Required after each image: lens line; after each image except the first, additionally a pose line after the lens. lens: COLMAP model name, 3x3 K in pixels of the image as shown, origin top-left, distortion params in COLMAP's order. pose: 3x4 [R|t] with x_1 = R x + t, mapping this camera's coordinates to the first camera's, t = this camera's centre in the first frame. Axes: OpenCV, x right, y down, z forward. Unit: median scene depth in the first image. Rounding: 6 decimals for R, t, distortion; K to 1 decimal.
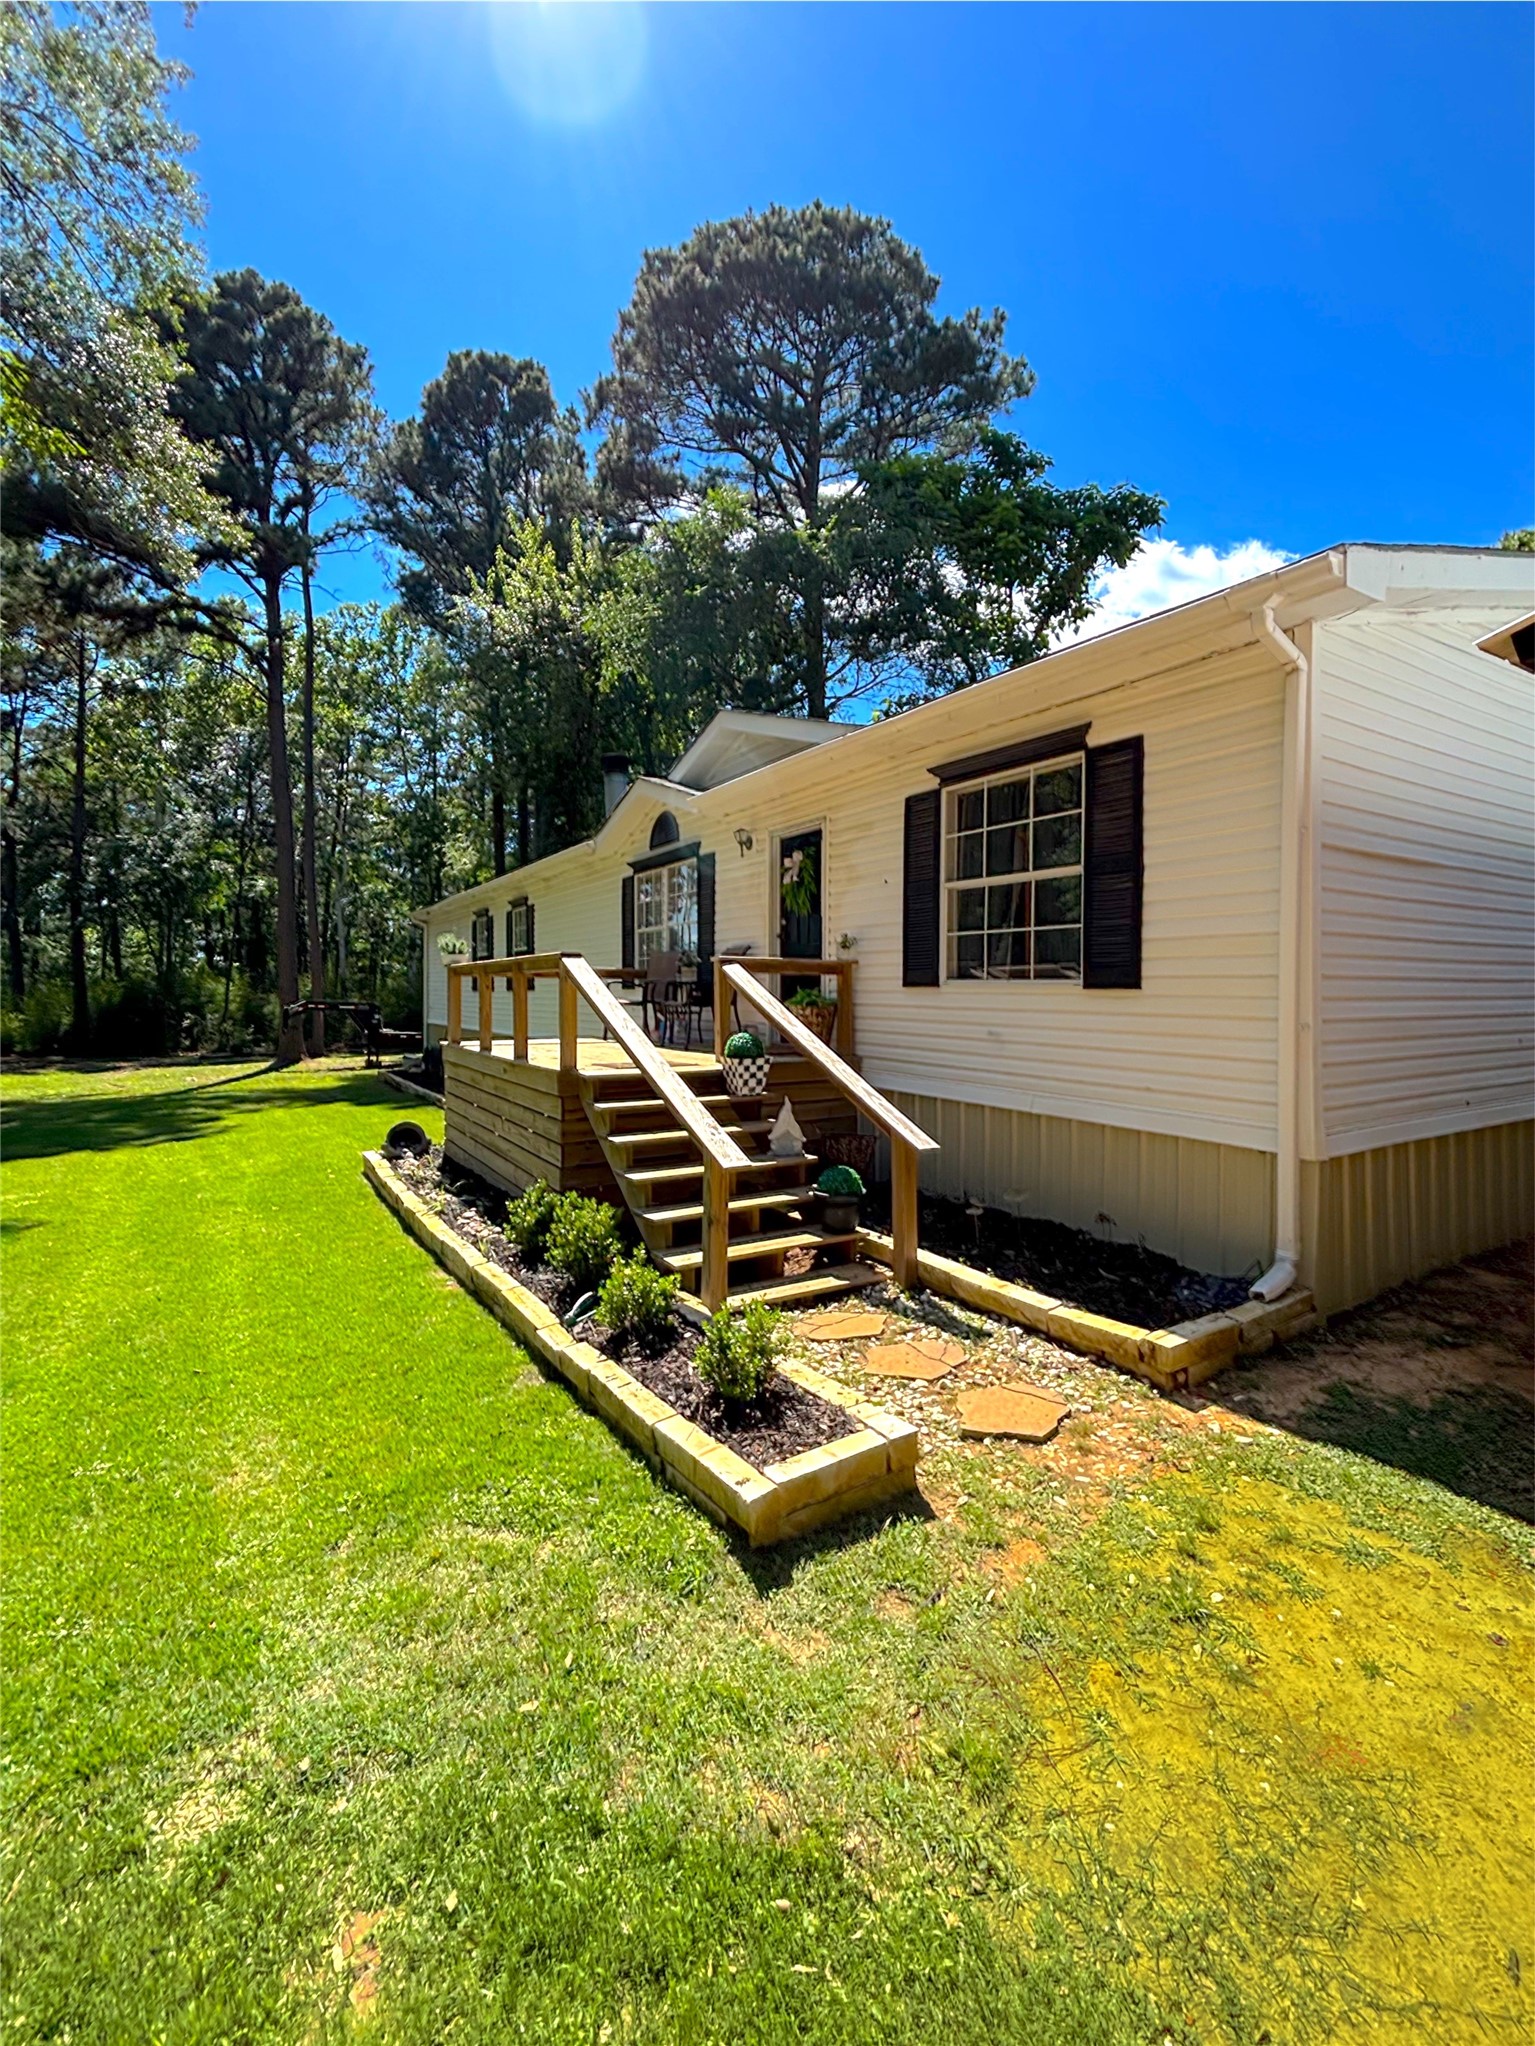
lens RADIAL K [[1011.6, 0, 767.5], [0, 1011.6, 1023.0], [0, 0, 1]] dist [-0.005066, -0.001470]
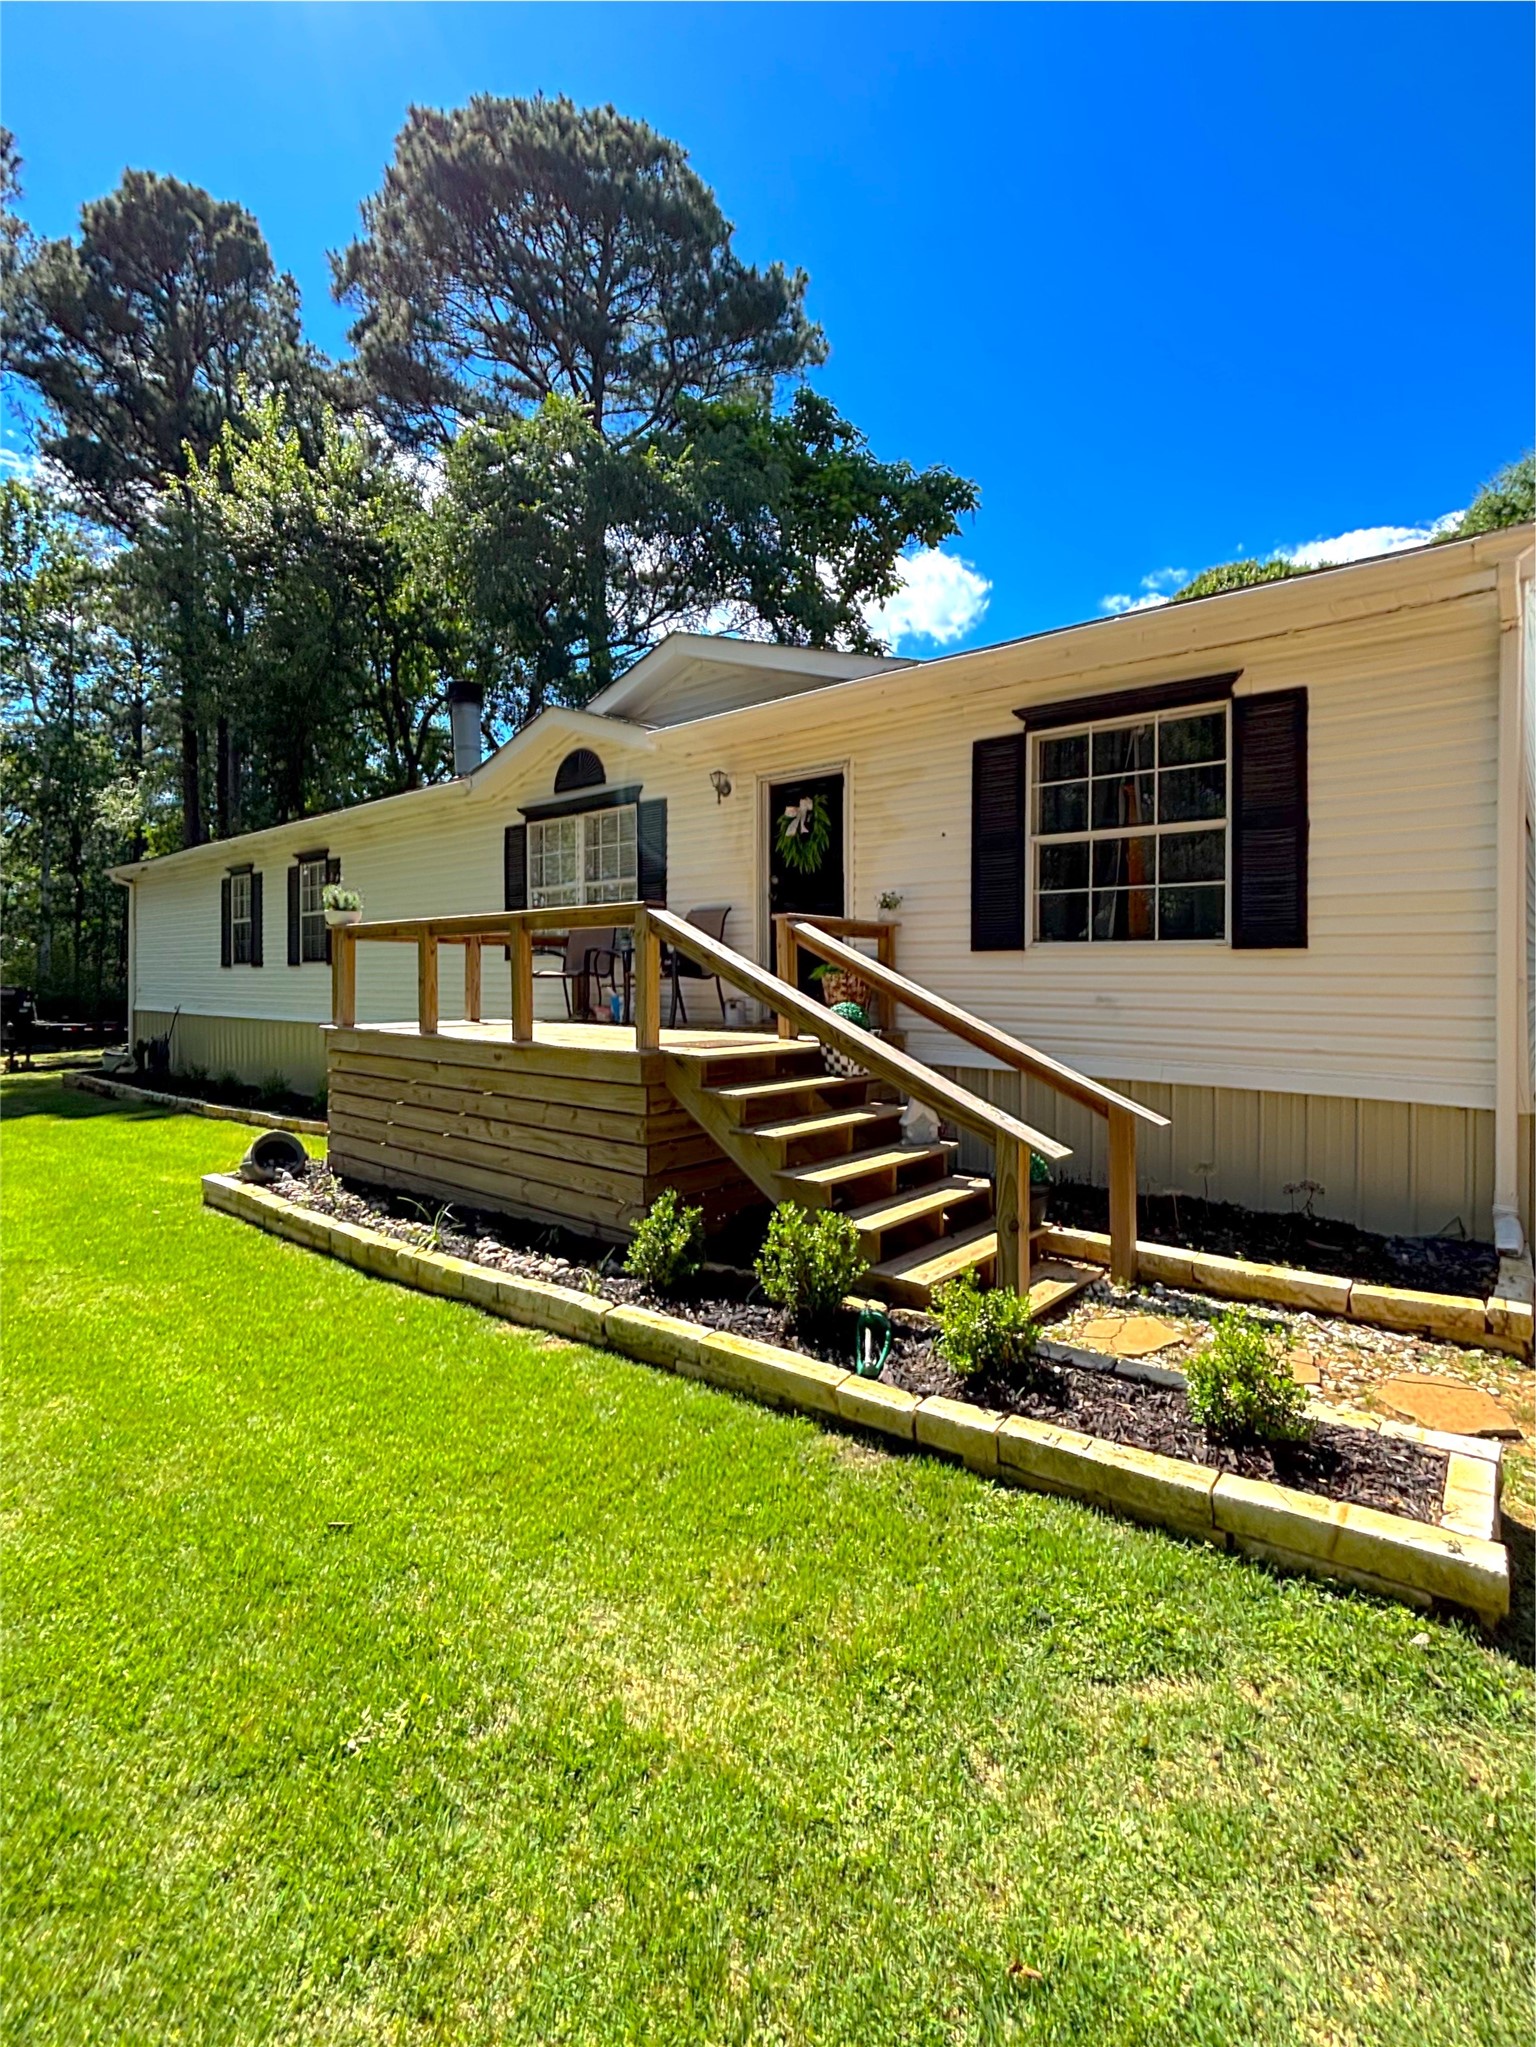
lens RADIAL K [[1040.9, 0, 773.1], [0, 1040.9, 1006.4], [0, 0, 1]] dist [-0.029592, 0.022210]
pose [[0.940565, -0.011555, 0.339418, -0.346690], [0.013100, 0.999912, -0.002261, 0.013351], [-0.339362, 0.006573, 0.940633, 0.188636]]
